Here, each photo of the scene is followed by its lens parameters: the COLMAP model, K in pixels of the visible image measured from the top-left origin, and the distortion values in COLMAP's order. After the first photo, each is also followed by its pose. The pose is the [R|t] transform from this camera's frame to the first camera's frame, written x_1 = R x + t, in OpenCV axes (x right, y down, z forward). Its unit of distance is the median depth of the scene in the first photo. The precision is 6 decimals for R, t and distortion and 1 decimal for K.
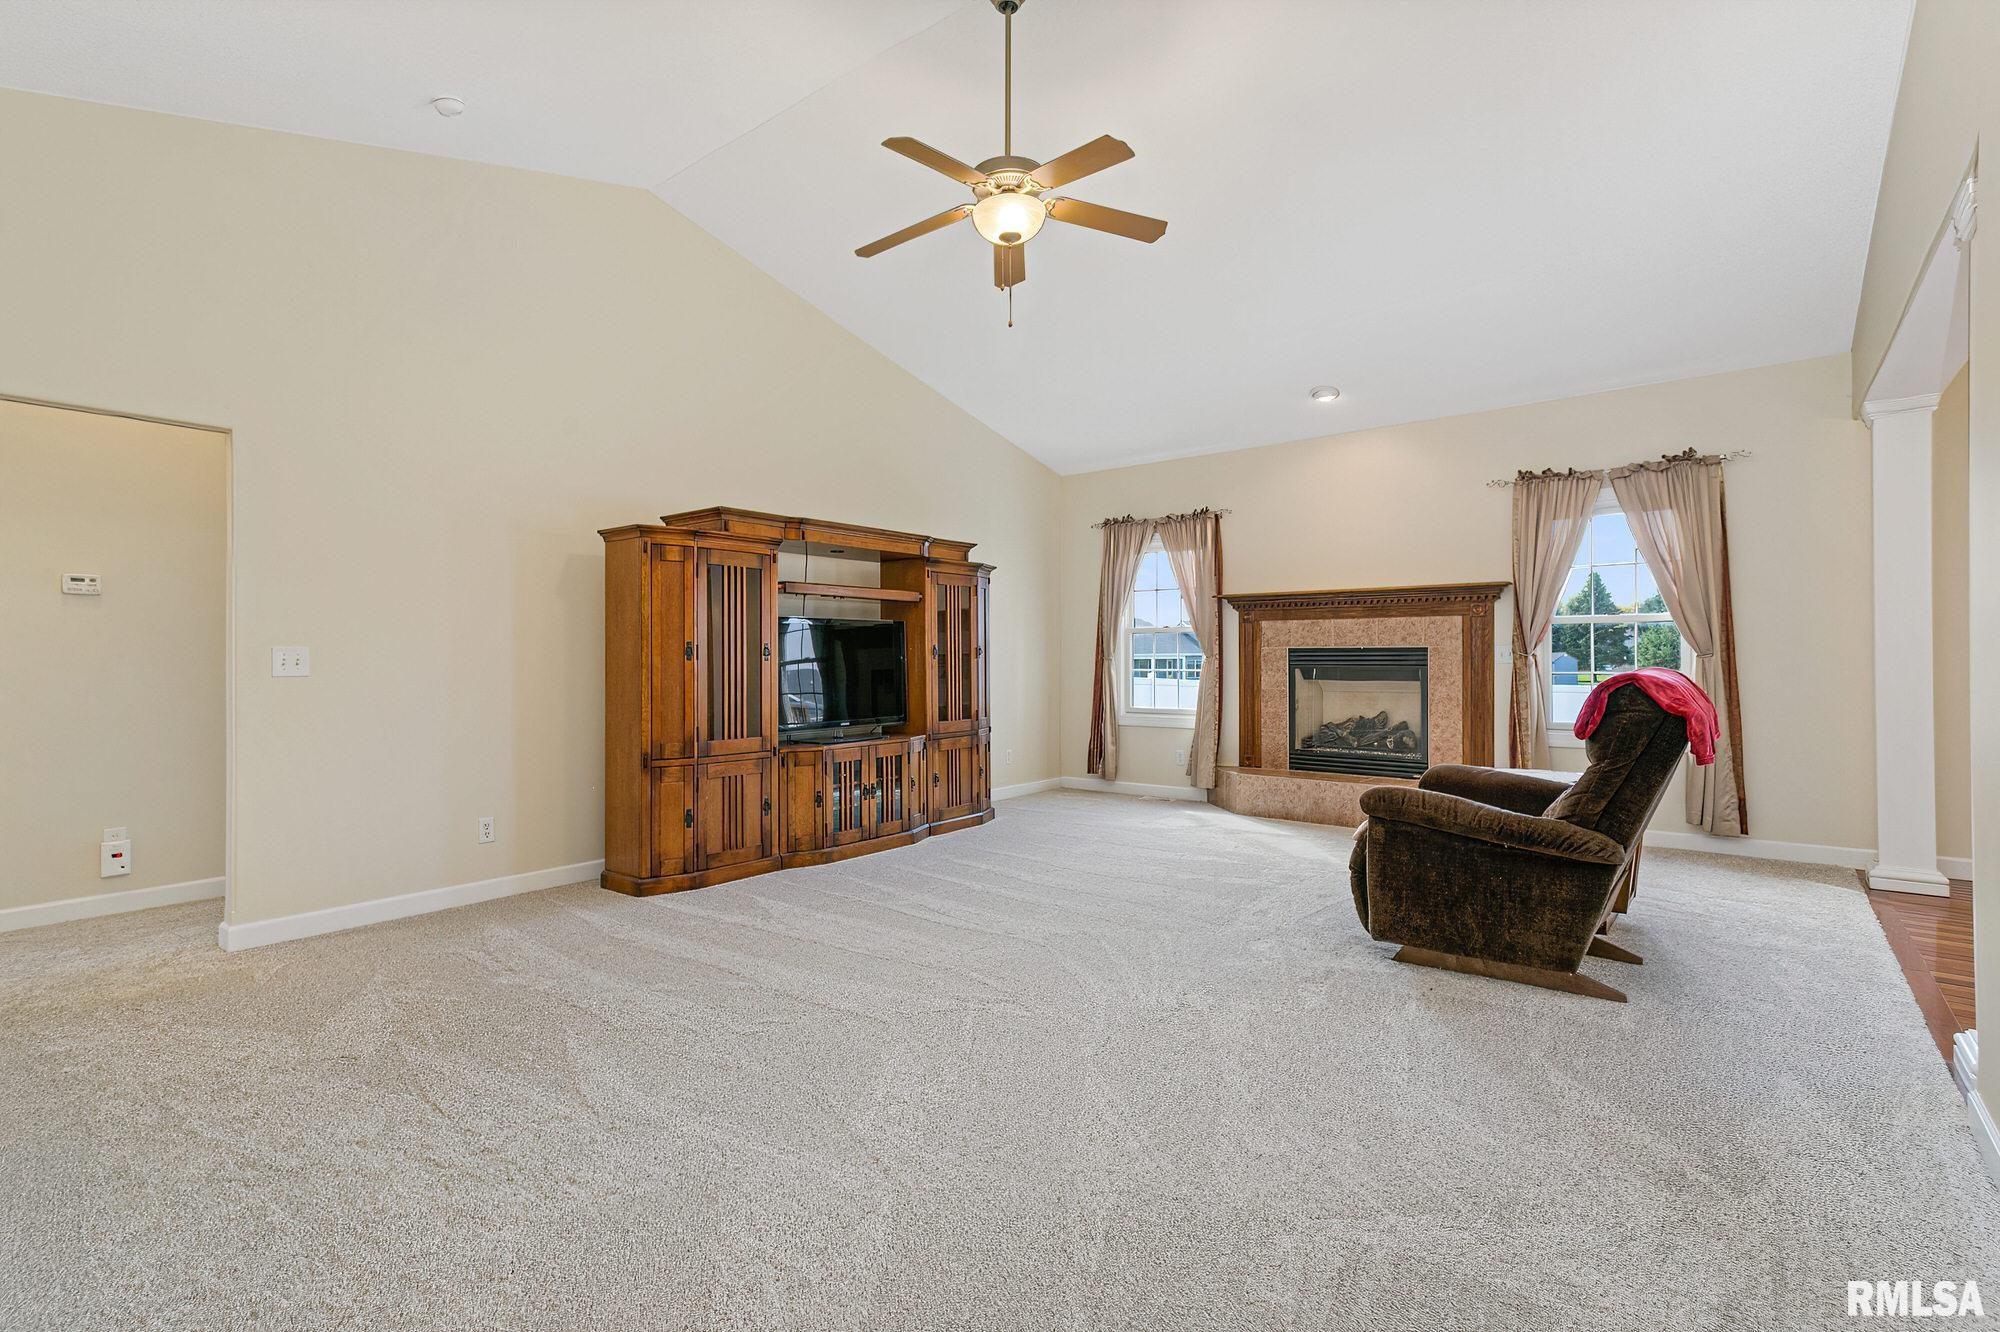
lens RADIAL K [[958.3, 0, 1017.0], [0, 958.3, 657.3], [0, 0, 1]] dist [0.001235, 0.001479]
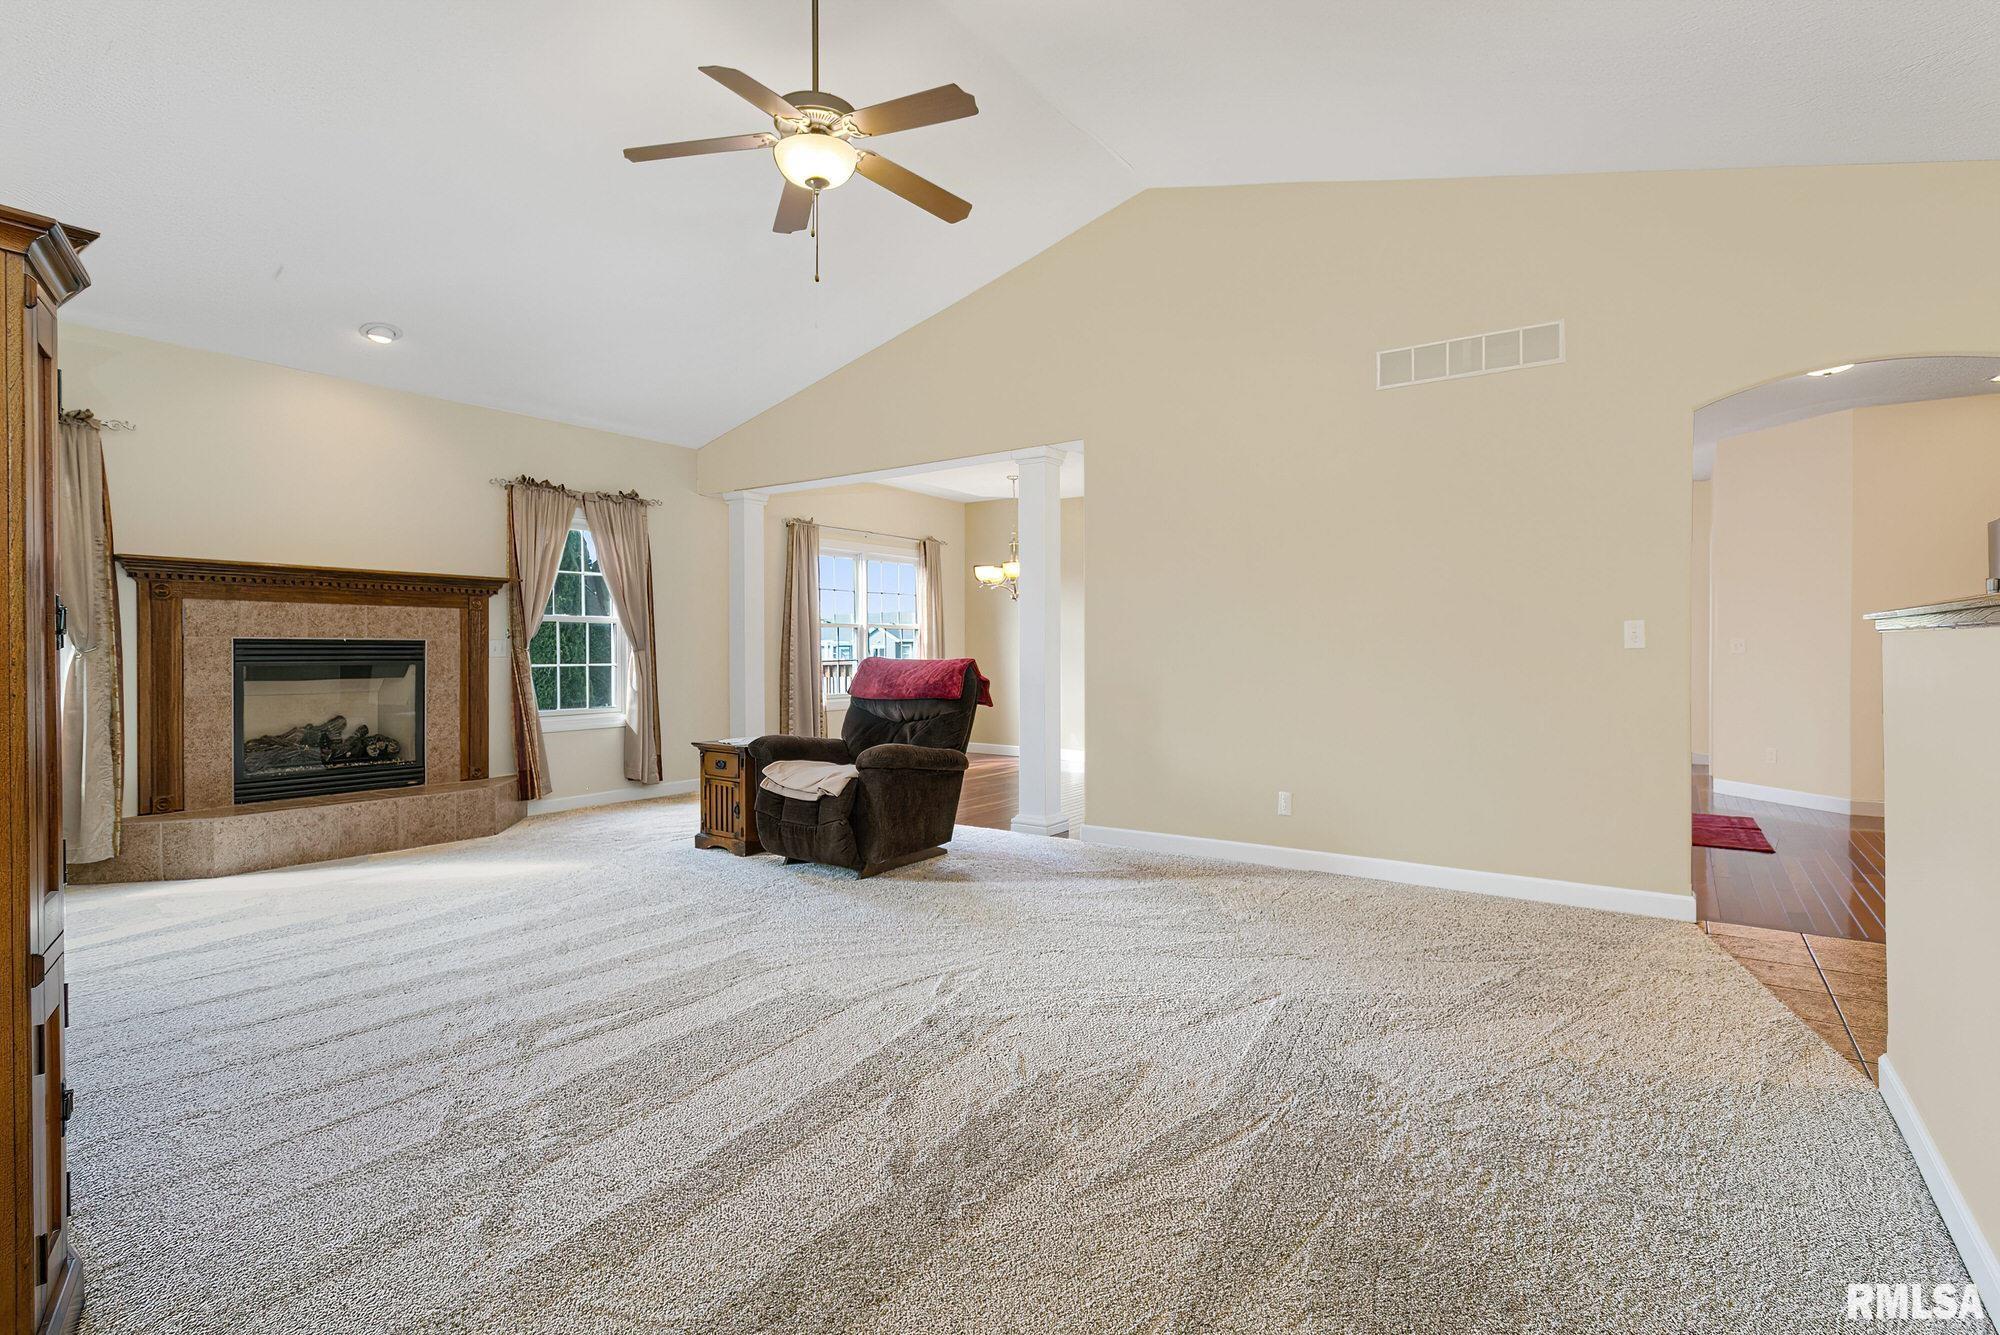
lens RADIAL K [[958.3, 0, 1010.7], [0, 958.3, 657.7], [0, 0, 1]] dist [0.001235, 0.001479]
pose [[-0.083161, -0.000021, 0.996536, -0.536811], [0.007421, 0.999972, 0.000640, 0.009734], [-0.996509, 0.007448, -0.083158, 0.510710]]
